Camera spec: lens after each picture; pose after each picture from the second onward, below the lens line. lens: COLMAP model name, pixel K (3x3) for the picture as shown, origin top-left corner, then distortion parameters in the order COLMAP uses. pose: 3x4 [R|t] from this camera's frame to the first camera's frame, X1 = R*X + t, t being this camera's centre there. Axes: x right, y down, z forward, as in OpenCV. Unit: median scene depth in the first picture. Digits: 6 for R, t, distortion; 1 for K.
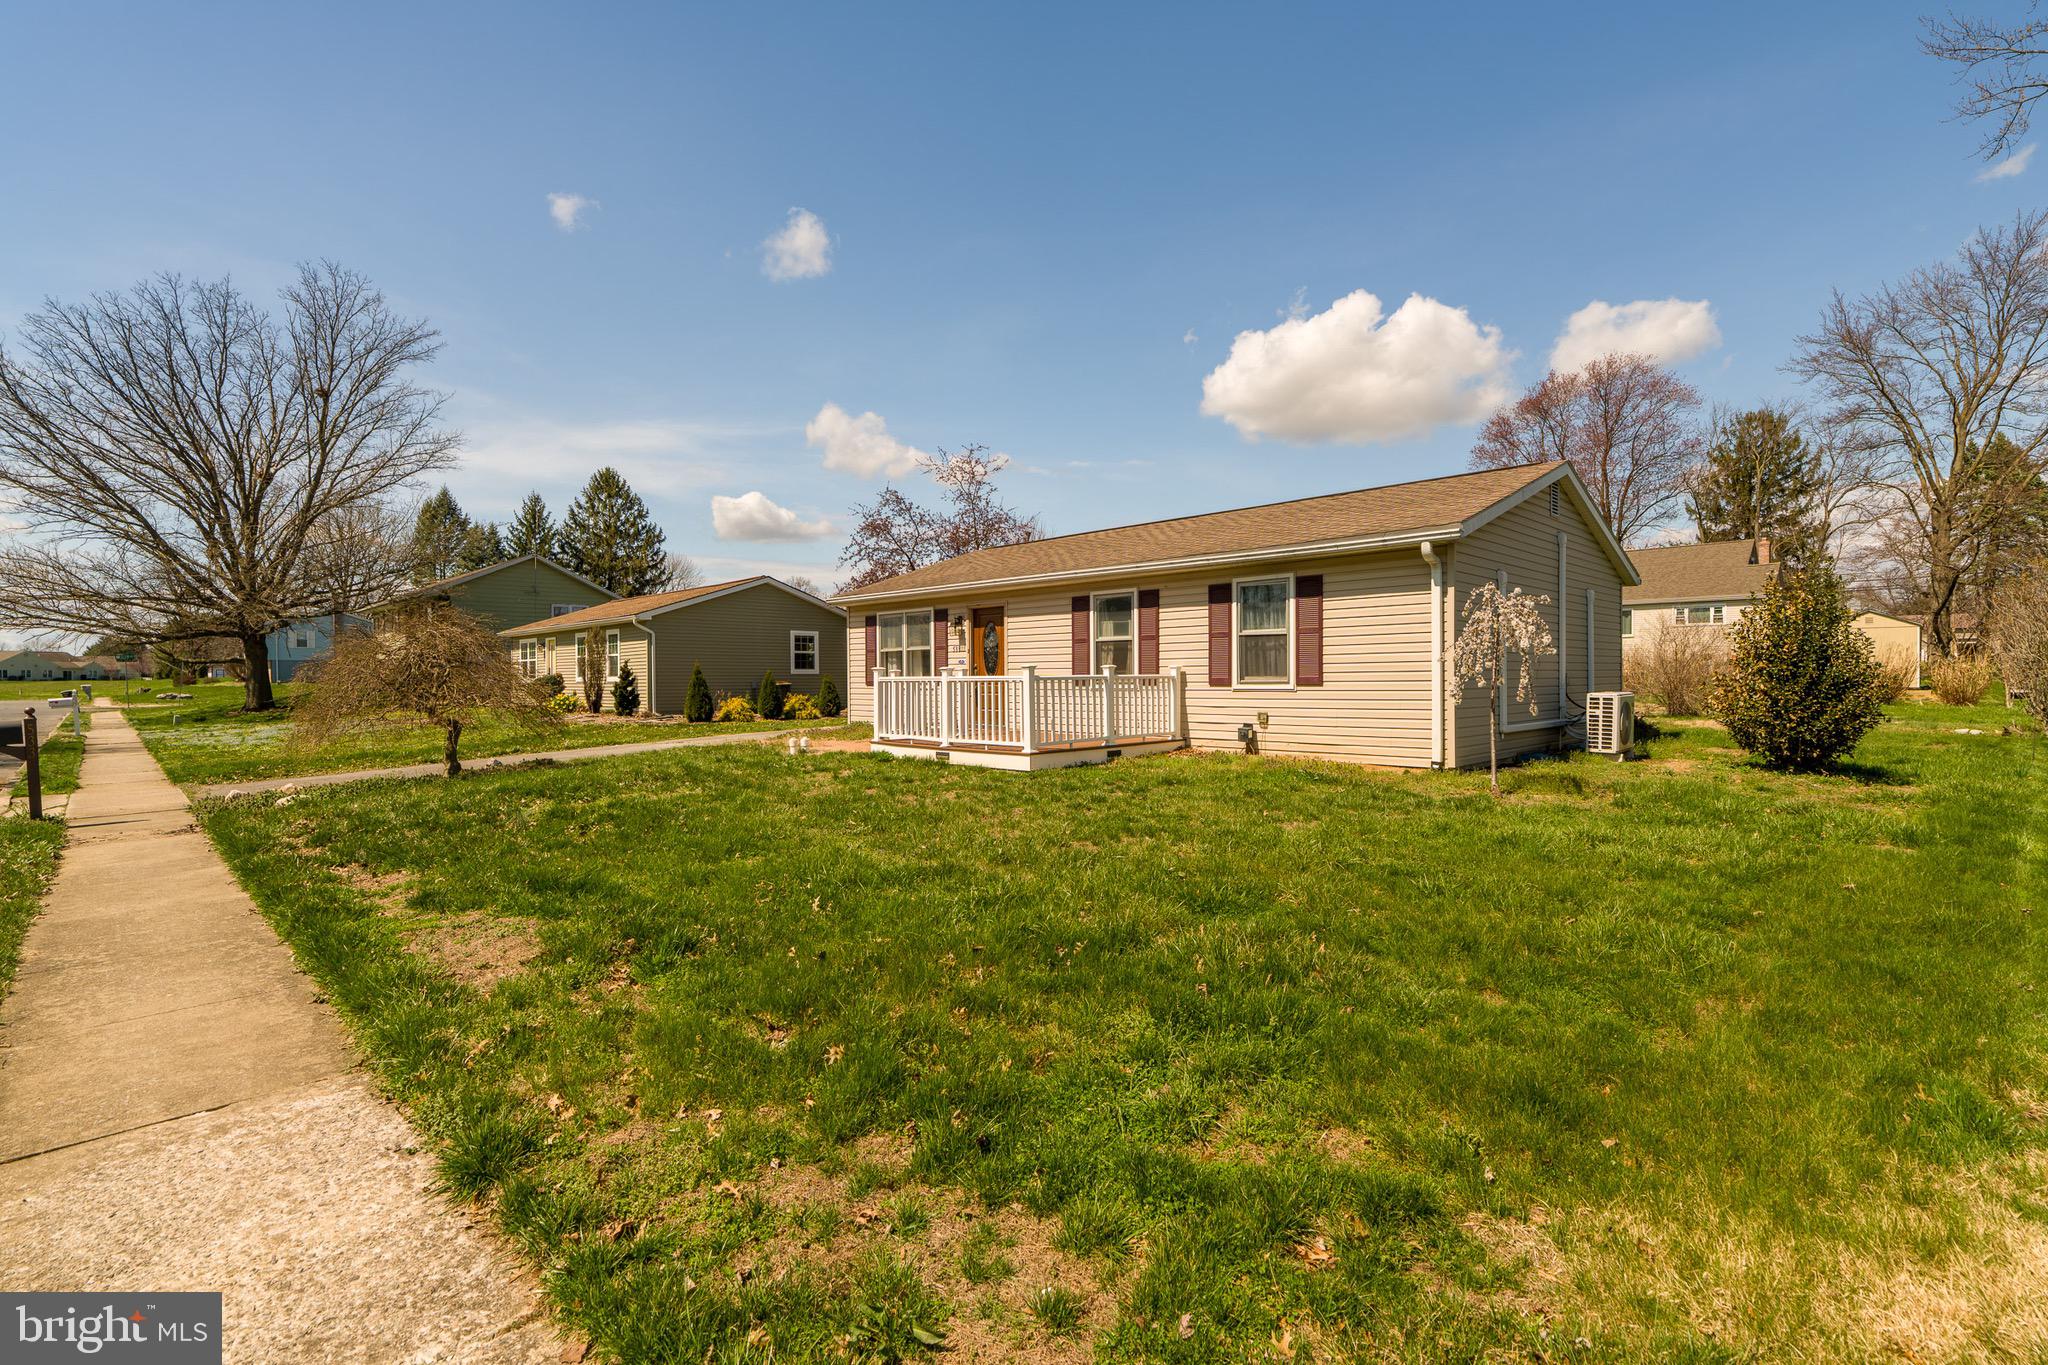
lens RADIAL K [[937.2, 0, 1024.1], [0, 937.2, 700.1], [0, 0, 1]] dist [-0.021843, 0.000383]
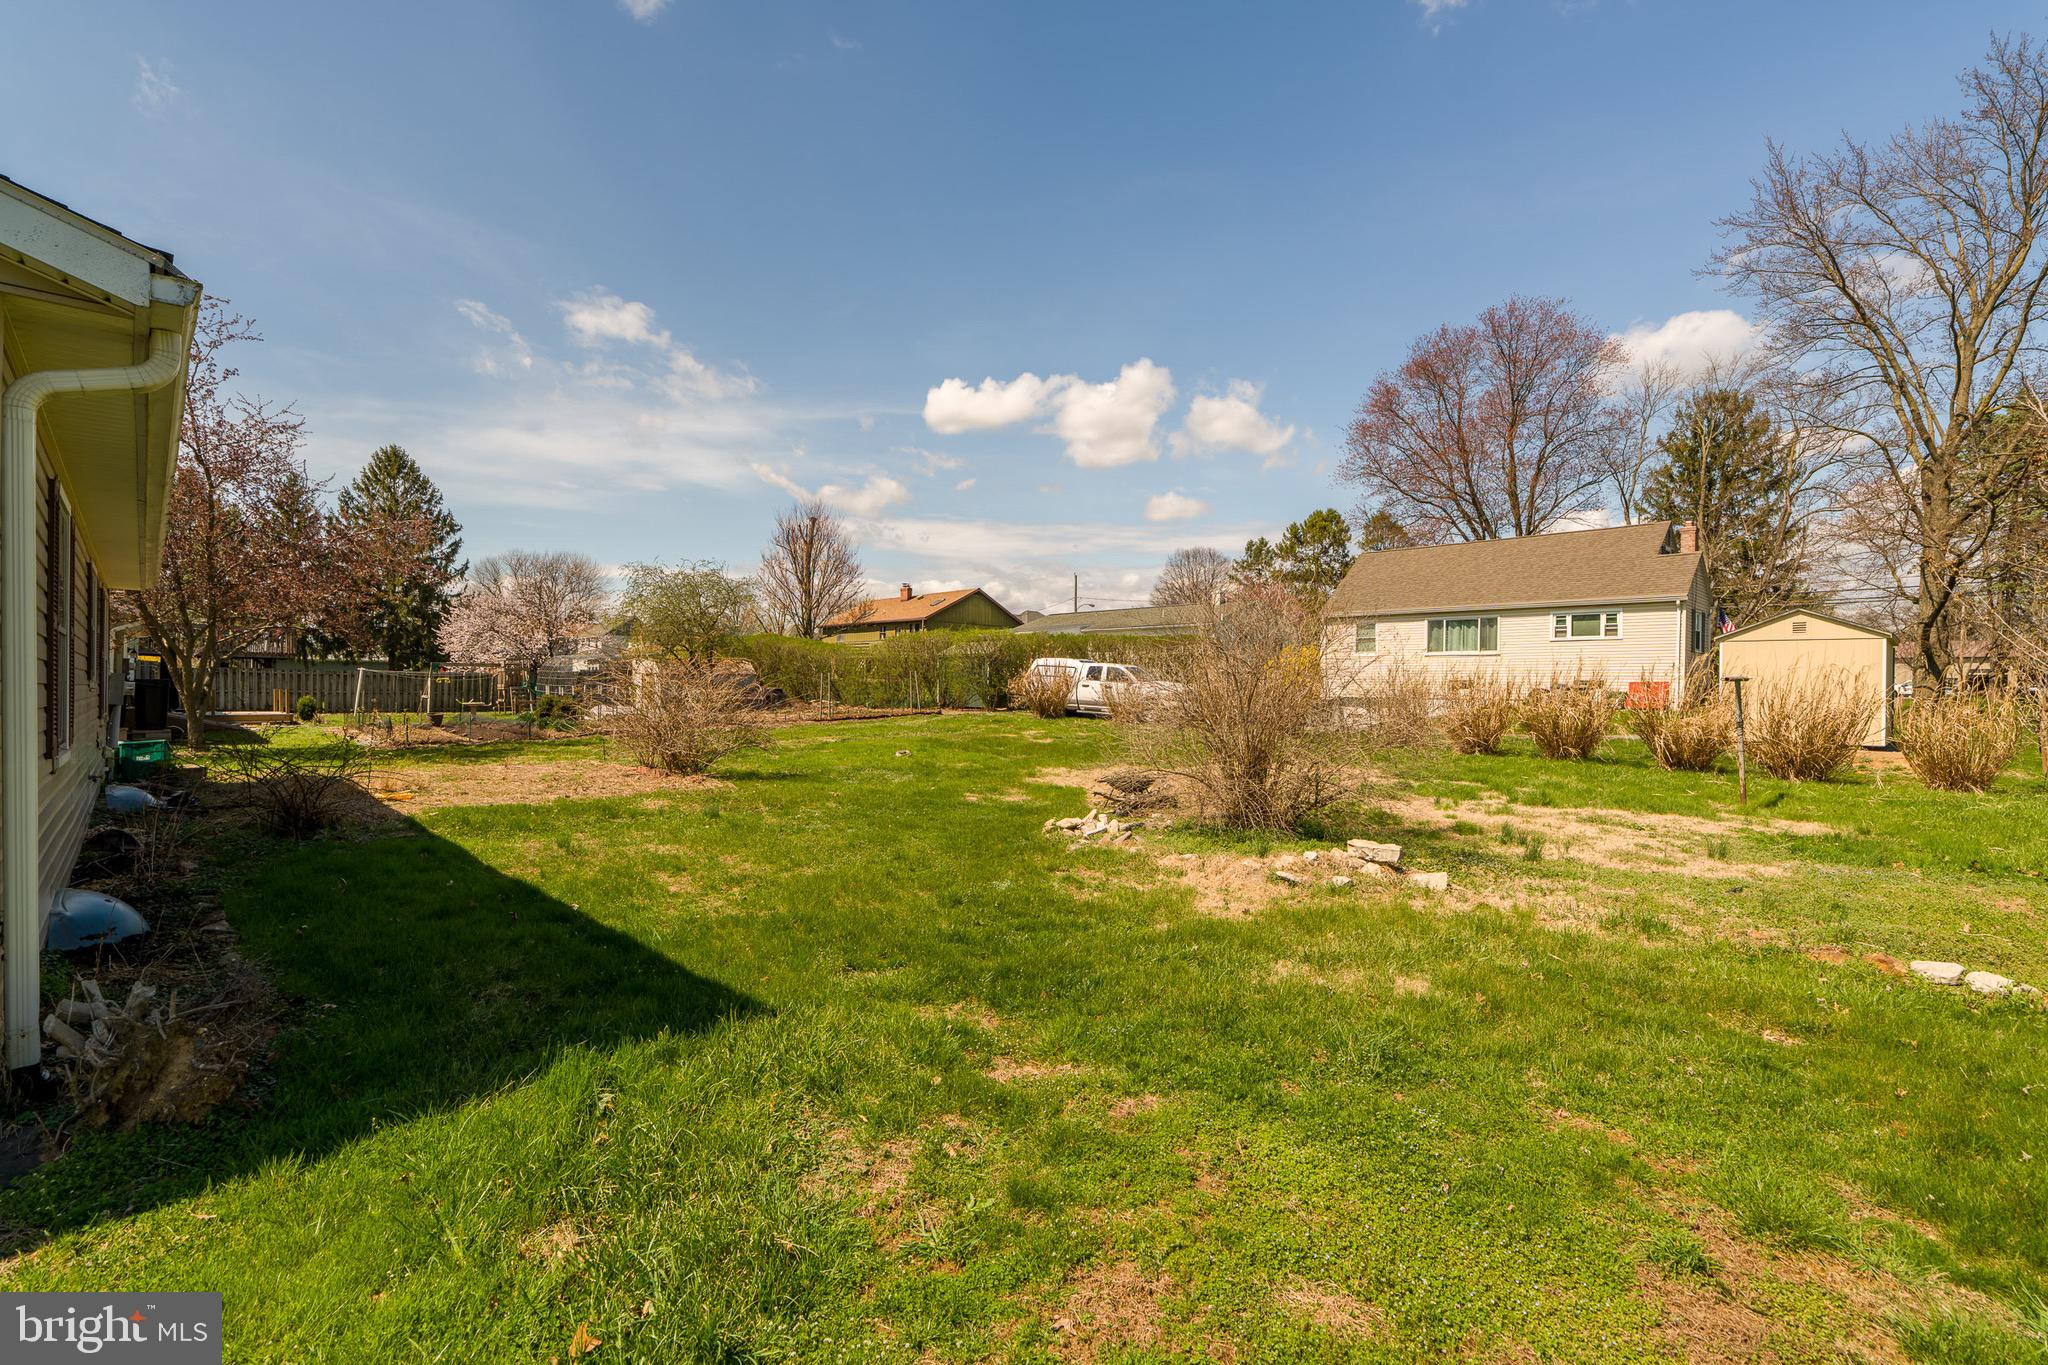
lens RADIAL K [[927.4, 0, 1020.0], [0, 927.4, 688.4], [0, 0, 1]] dist [-0.008860, 0.000770]
pose [[0.999800, 0.017928, -0.008845, 0.303340], [-0.018170, 0.999442, -0.028028, -0.015238], [0.008338, 0.028183, 0.999568, 0.291255]]
